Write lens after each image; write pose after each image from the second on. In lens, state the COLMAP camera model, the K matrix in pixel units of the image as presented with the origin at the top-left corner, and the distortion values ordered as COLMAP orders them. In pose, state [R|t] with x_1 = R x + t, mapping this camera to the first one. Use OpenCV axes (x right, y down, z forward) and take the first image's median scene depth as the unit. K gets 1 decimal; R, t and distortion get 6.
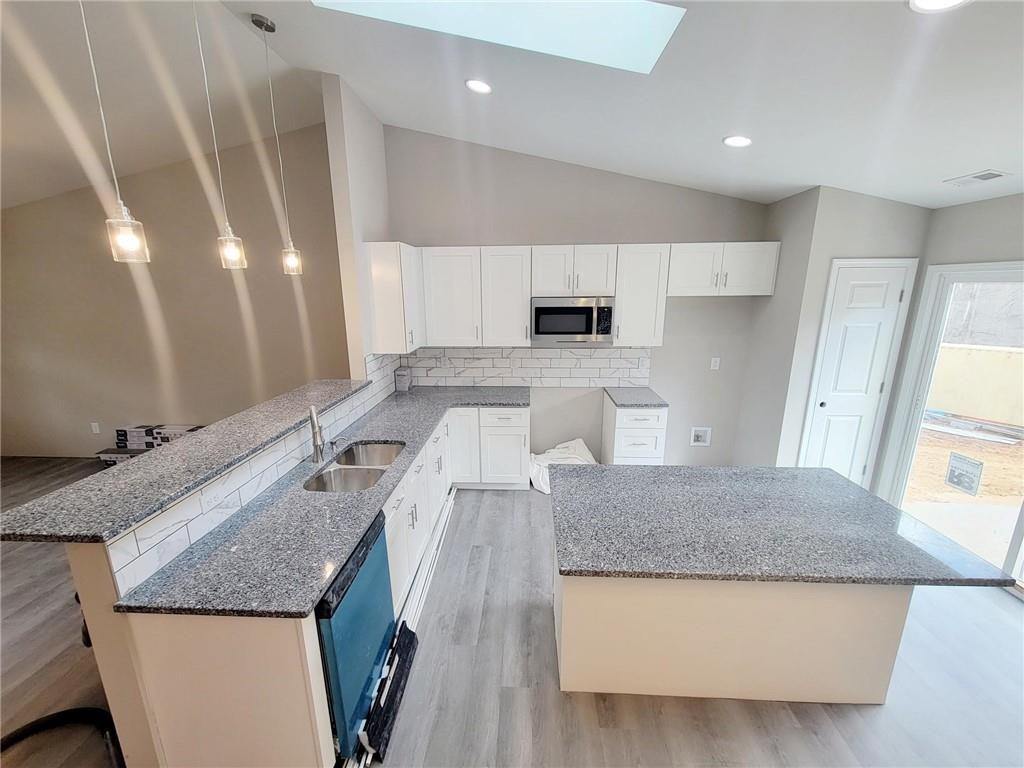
lens RADIAL K [[415.0, 0, 516.3], [0, 415.0, 384.0], [0, 0, 1]] dist [0.000262, -0.000113]
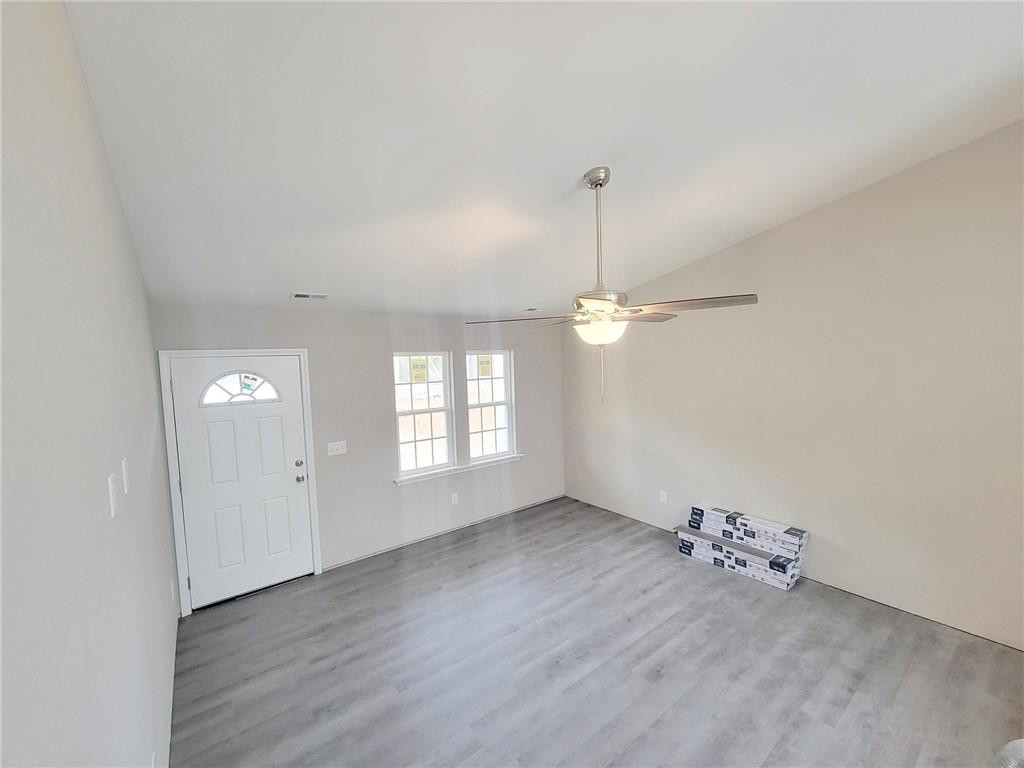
lens RADIAL K [[415.0, 0, 508.2], [0, 415.0, 381.4], [0, 0, 1]] dist [0.000262, -0.000113]
pose [[0.620616, 0.016906, -0.783932, -0.511340], [-0.146894, 0.984574, -0.095059, -0.013774], [0.770232, 0.174150, 0.613526, 0.087829]]
